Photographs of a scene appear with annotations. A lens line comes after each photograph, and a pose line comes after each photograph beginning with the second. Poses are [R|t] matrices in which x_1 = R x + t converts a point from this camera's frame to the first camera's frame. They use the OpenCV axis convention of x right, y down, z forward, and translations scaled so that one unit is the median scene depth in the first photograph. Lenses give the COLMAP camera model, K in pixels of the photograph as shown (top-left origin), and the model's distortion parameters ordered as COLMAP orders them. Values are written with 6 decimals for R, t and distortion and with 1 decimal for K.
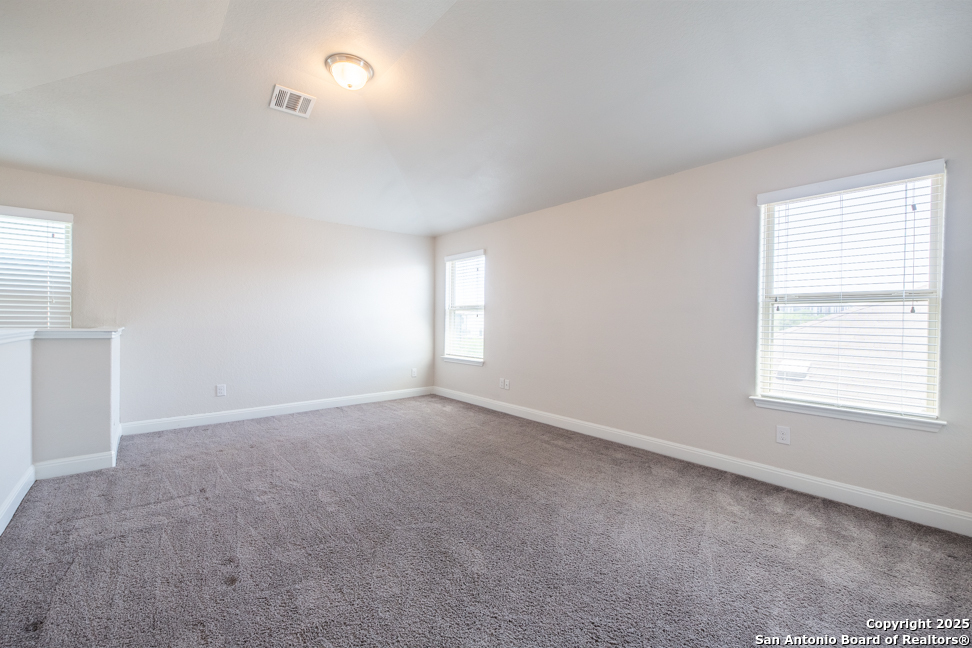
lens RADIAL K [[413.2, 0, 482.4], [0, 413.2, 322.6], [0, 0, 1]] dist [0.003636, 0.000073]
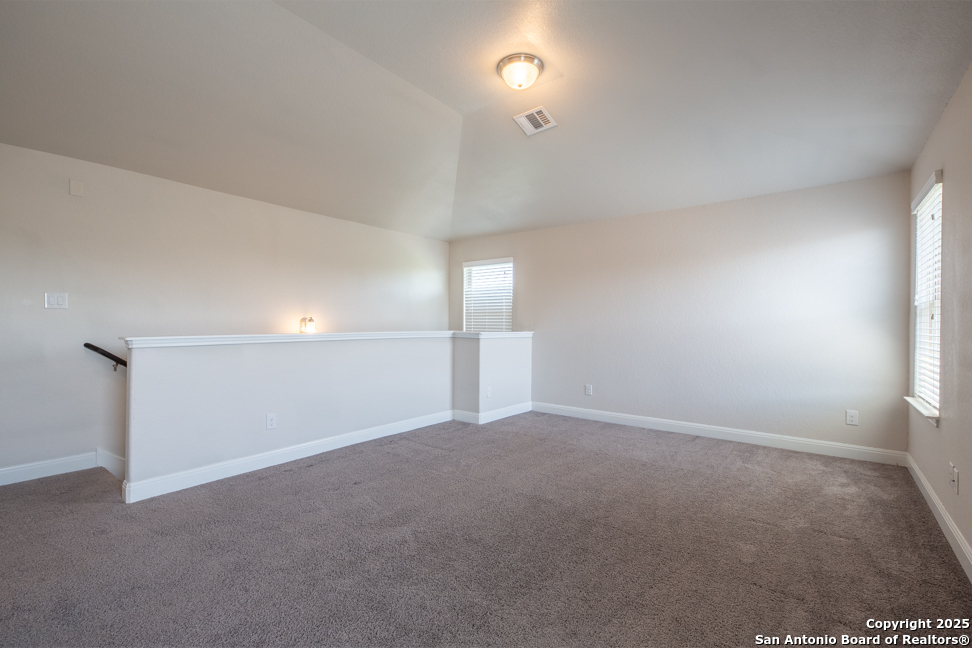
lens RADIAL K [[431.3, 0, 481.9], [0, 431.3, 321.7], [0, 0, 1]] dist [0.007584, 0.000206]
pose [[0.182603, -0.014098, -0.983086, 0.543118], [-0.008535, 0.999837, -0.015923, 0.002183], [0.983150, 0.011298, 0.182453, 0.604075]]
